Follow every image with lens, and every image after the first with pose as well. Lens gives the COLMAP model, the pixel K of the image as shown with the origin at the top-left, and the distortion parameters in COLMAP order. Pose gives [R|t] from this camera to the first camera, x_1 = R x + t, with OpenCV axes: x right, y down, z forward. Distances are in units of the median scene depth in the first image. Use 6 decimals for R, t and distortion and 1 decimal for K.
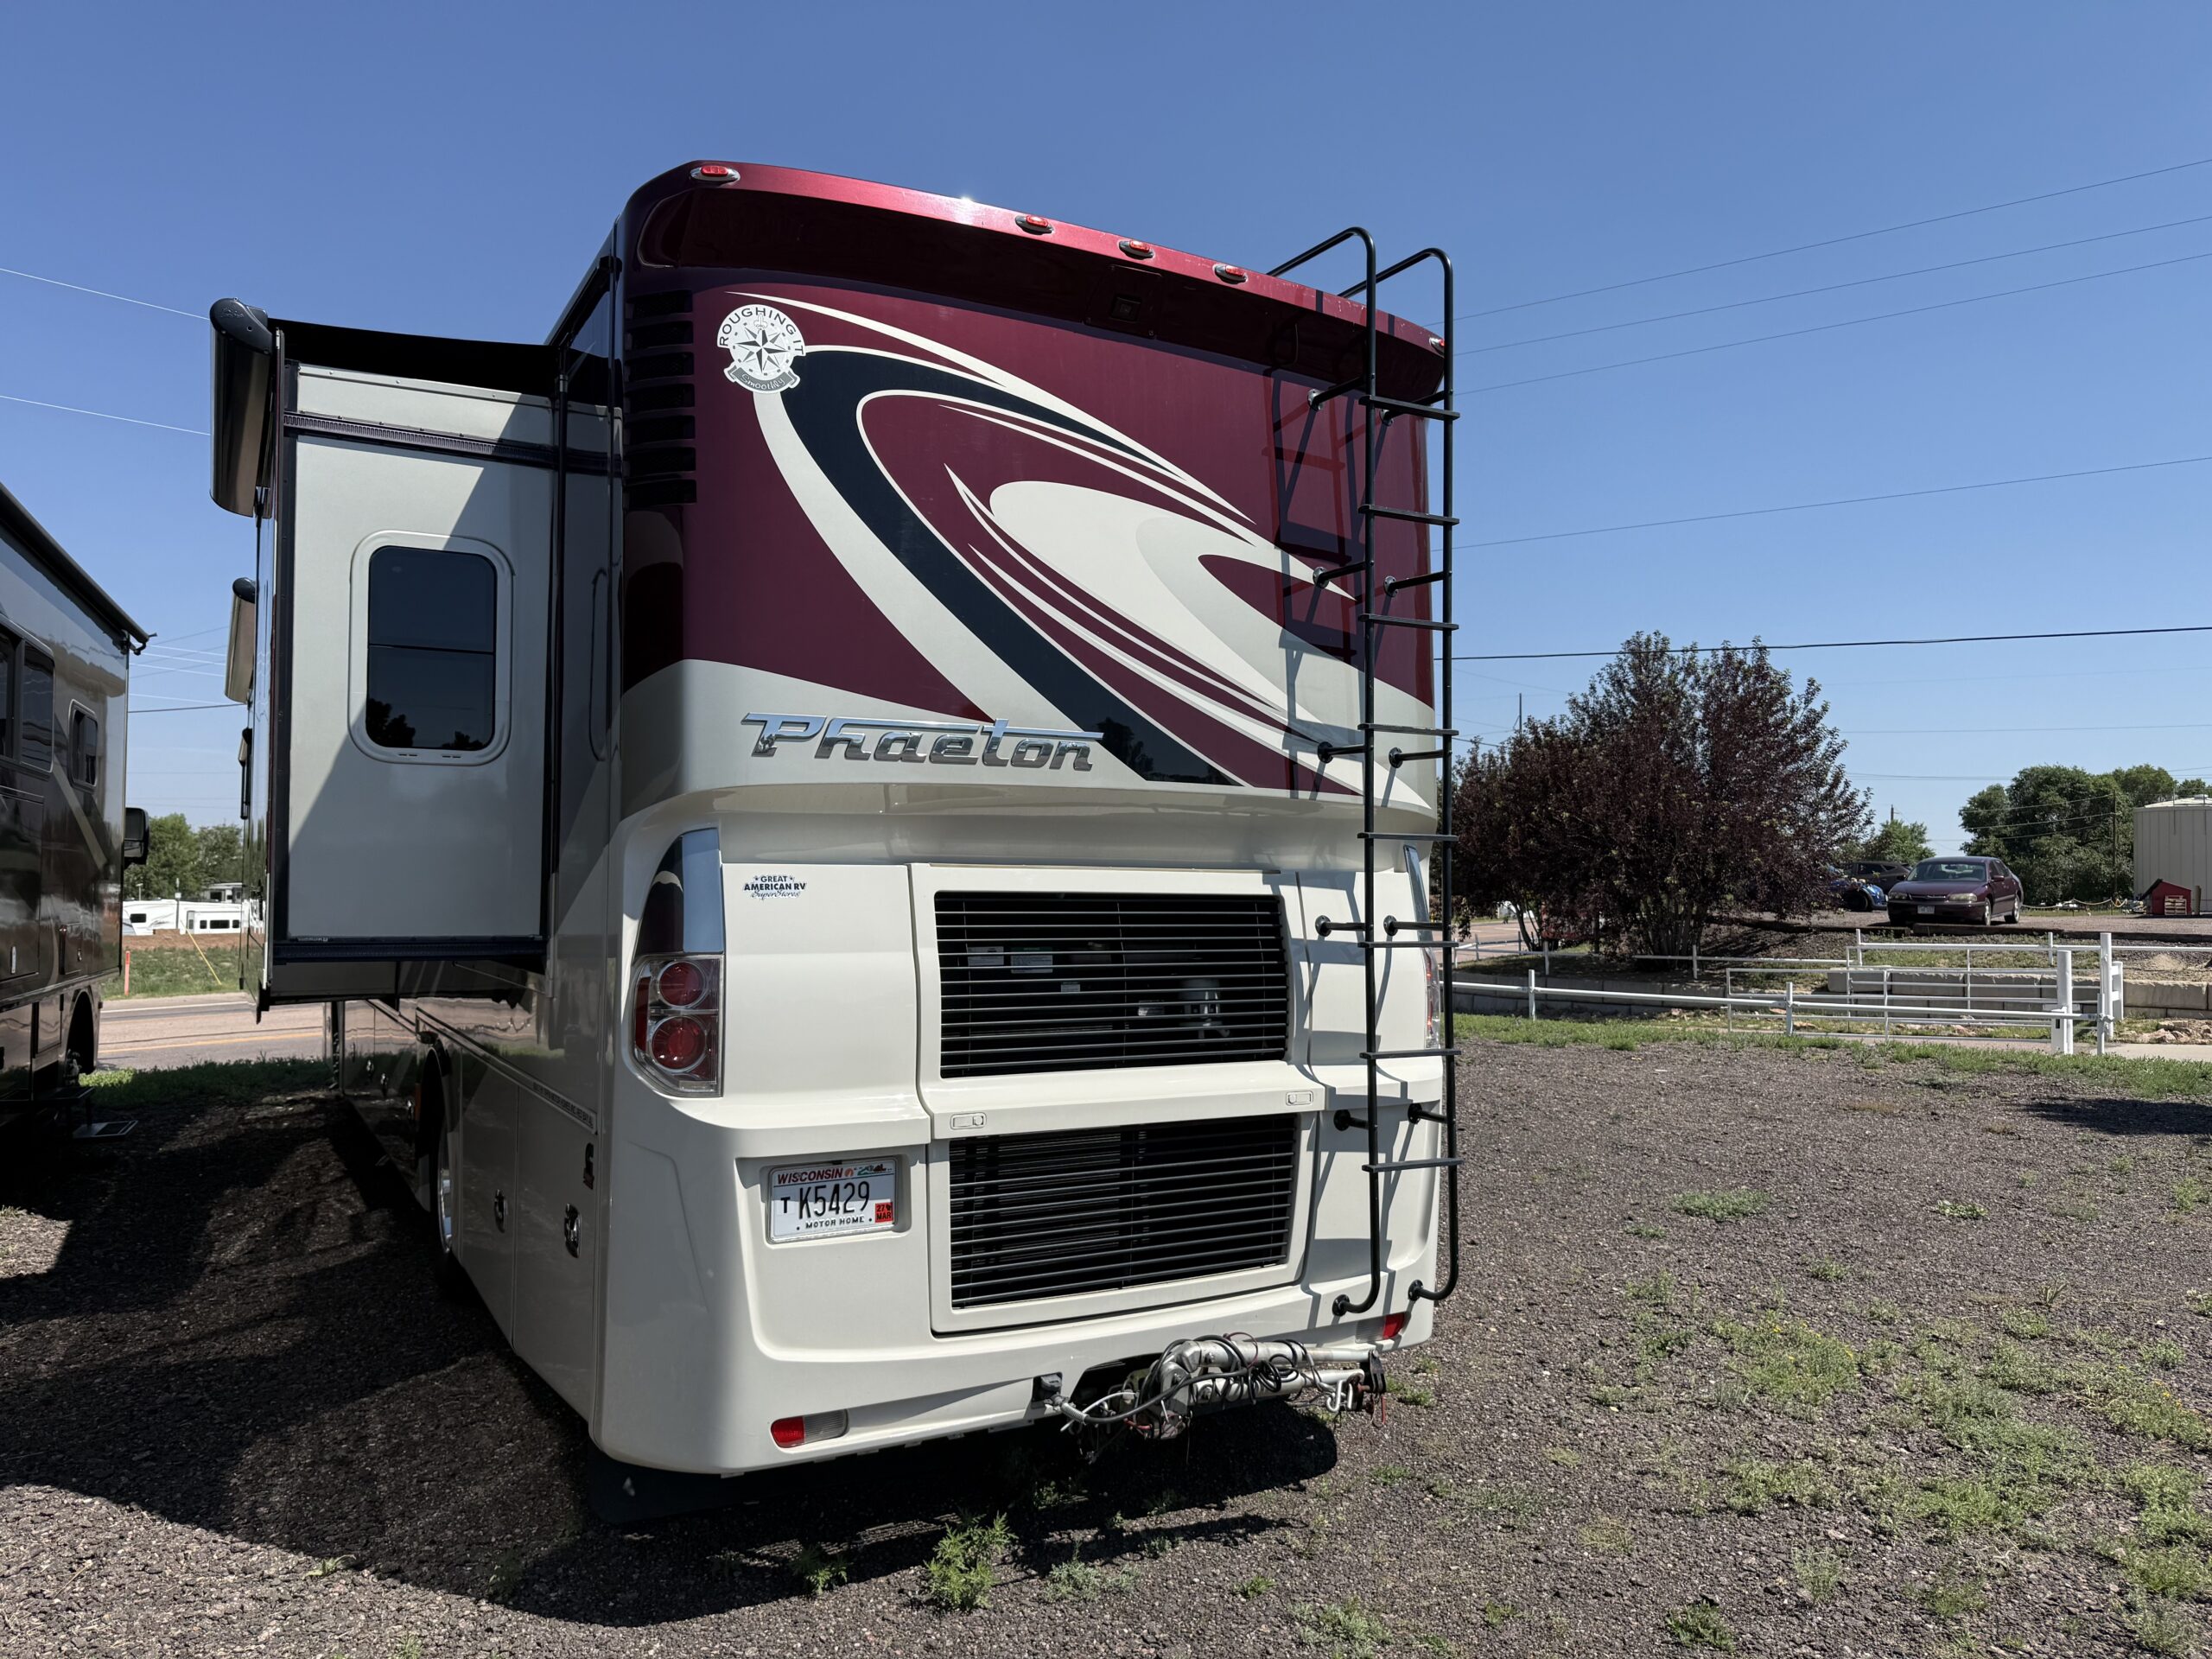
lens RADIAL K [[1559.3, 0, 1088.4], [0, 1559.3, 840.1], [0, 0, 1]] dist [0.134788, -0.227713]
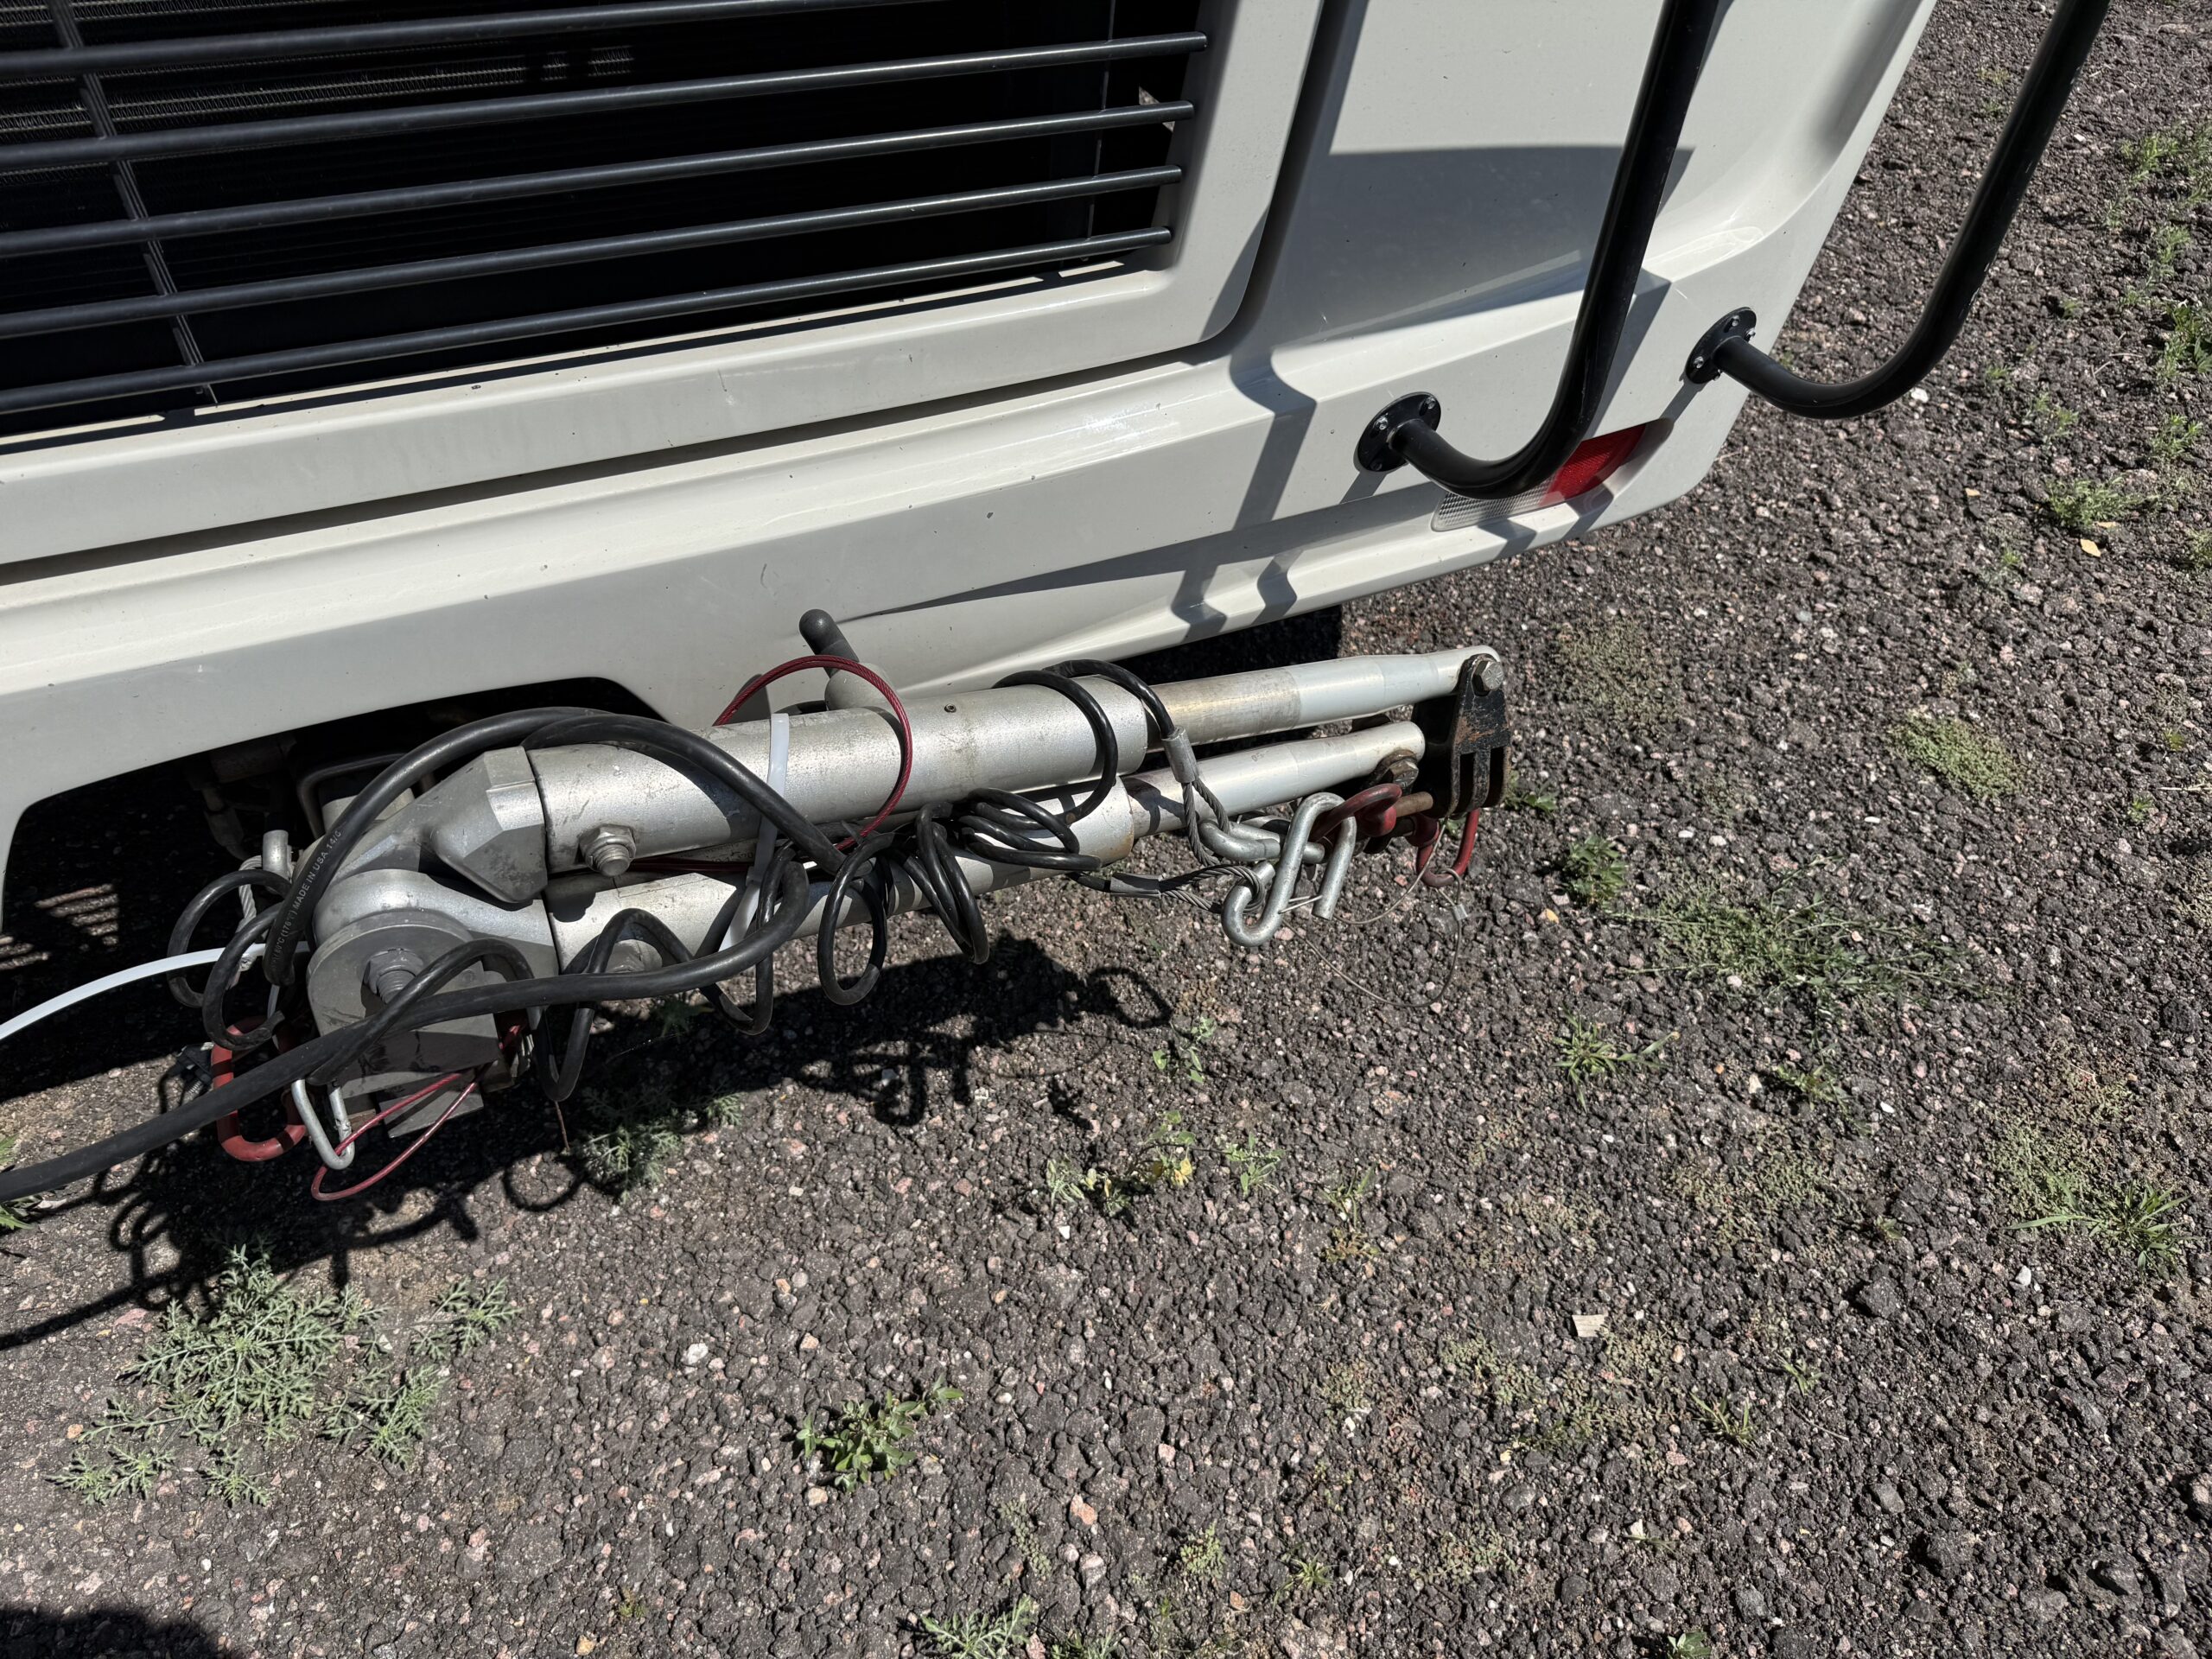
lens RADIAL K [[1559.3, 0, 1088.4], [0, 1559.3, 840.1], [0, 0, 1]] dist [0.134788, -0.227713]
pose [[0.995175, 0.093947, -0.028284, 0.126888], [-0.044839, 0.691927, 0.720574, 0.168749], [0.087266, -0.715829, 0.692801, 0.792609]]
